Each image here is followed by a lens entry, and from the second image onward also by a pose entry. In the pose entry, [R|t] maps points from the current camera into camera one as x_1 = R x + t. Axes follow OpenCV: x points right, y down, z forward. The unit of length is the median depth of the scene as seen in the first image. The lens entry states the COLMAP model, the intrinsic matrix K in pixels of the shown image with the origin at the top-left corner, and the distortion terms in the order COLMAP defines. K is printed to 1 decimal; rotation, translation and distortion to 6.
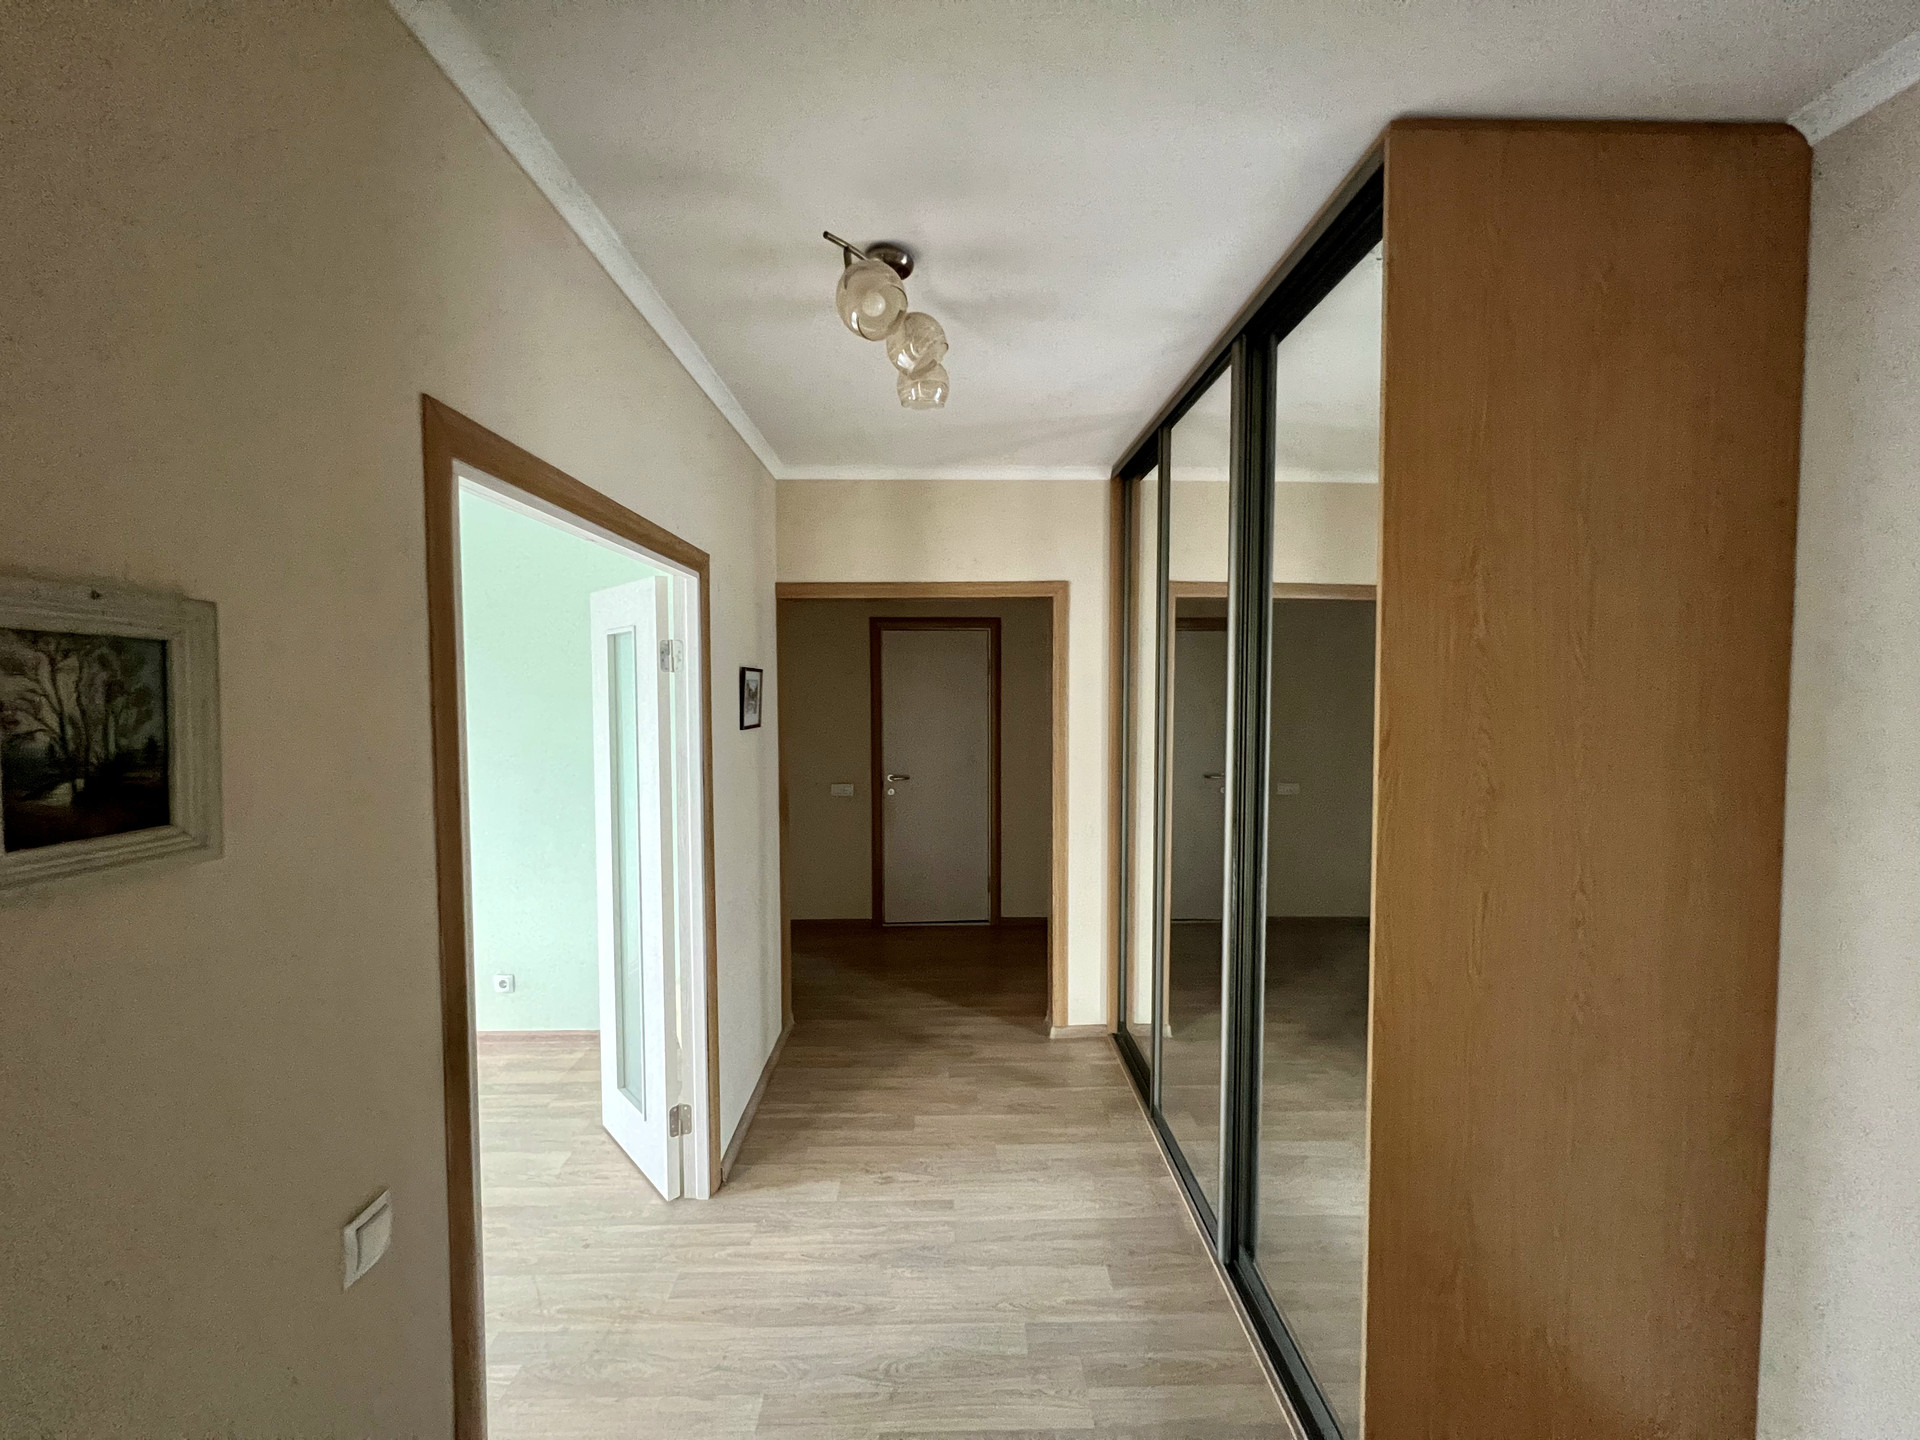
lens RADIAL K [[769.1, 0, 963.2], [0, 769.1, 716.6], [0, 0, 1]] dist [0.001521, 0.000431]
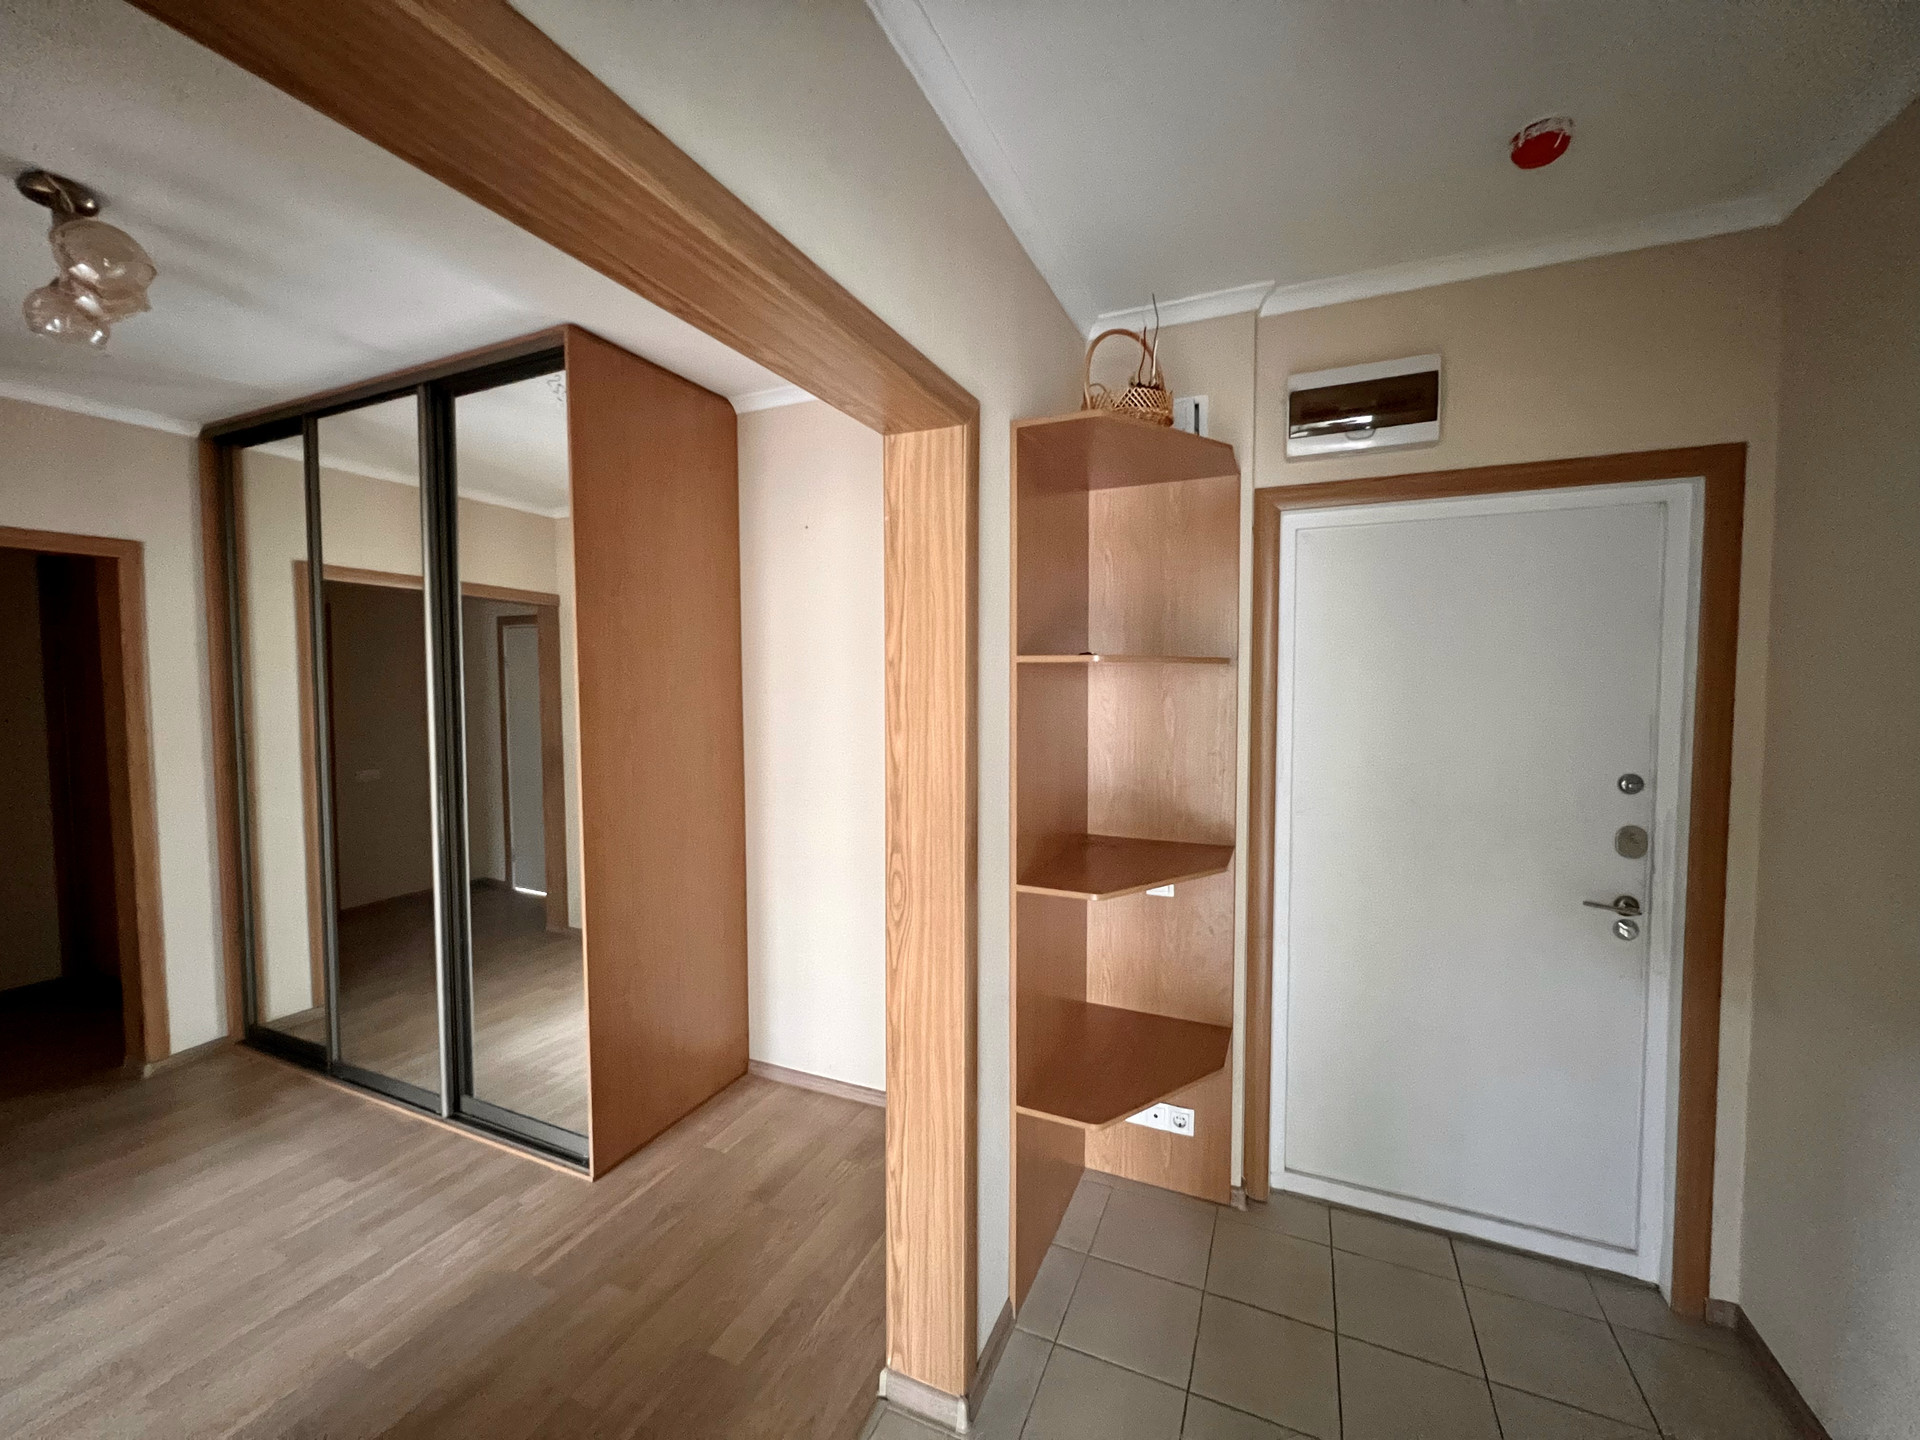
lens RADIAL K [[769.1, 0, 962.5], [0, 769.1, 713.7], [0, 0, 1]] dist [0.001521, 0.000431]
pose [[0.428310, -0.037399, 0.902858, -0.374579], [0.047542, 0.998692, 0.018815, 0.063258], [-0.902381, 0.034865, 0.429527, -0.290313]]
